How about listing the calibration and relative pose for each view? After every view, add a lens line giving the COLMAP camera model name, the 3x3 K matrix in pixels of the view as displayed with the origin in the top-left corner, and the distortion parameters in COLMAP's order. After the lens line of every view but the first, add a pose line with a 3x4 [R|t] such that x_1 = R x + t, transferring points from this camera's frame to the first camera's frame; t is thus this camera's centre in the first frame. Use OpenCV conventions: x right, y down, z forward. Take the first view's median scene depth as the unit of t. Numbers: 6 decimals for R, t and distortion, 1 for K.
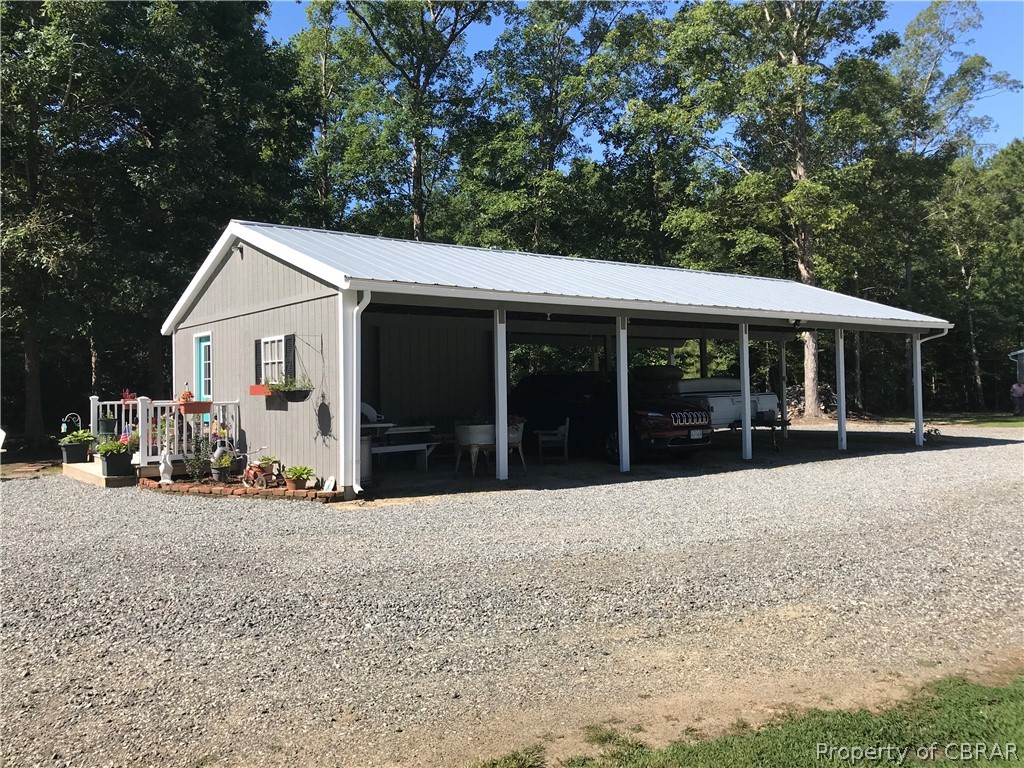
lens RADIAL K [[836.2, 0, 512.0], [0, 836.2, 384.0], [0, 0, 1]] dist [0.055504, -0.002105]
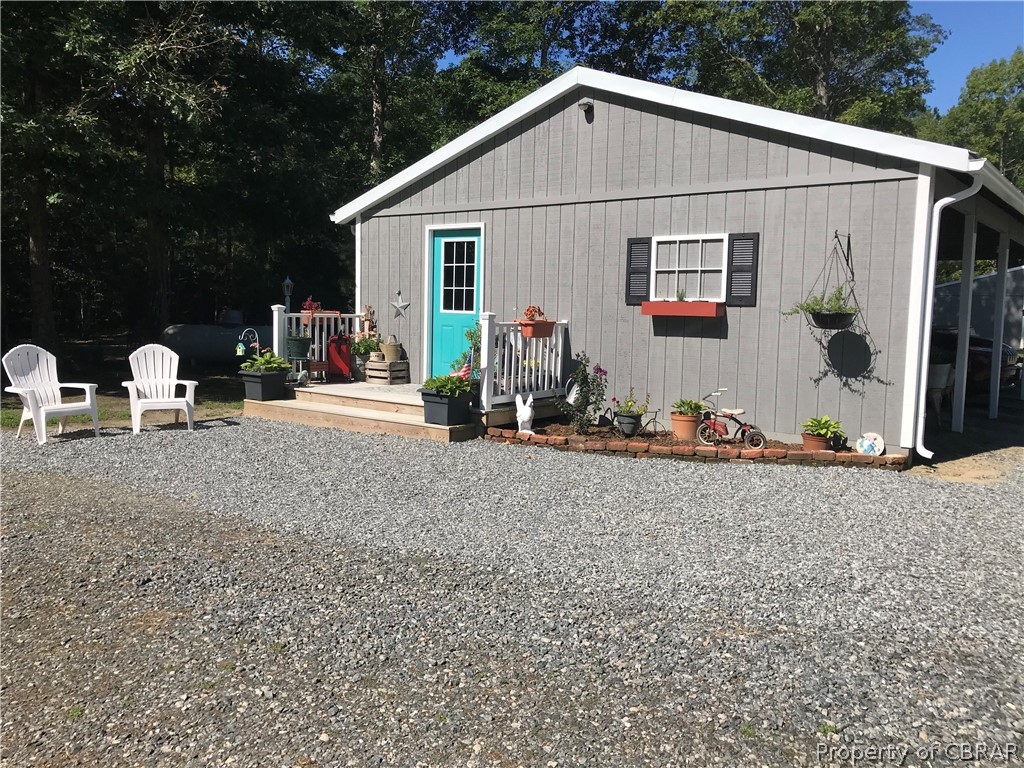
lens RADIAL K [[836.2, 0, 512.0], [0, 836.2, 384.0], [0, 0, 1]] dist [0.055504, -0.002105]
pose [[0.963613, 0.011480, 0.267056, -0.599495], [-0.036860, 0.995240, 0.090218, 0.011484], [-0.264749, -0.096779, 0.959449, 0.326853]]
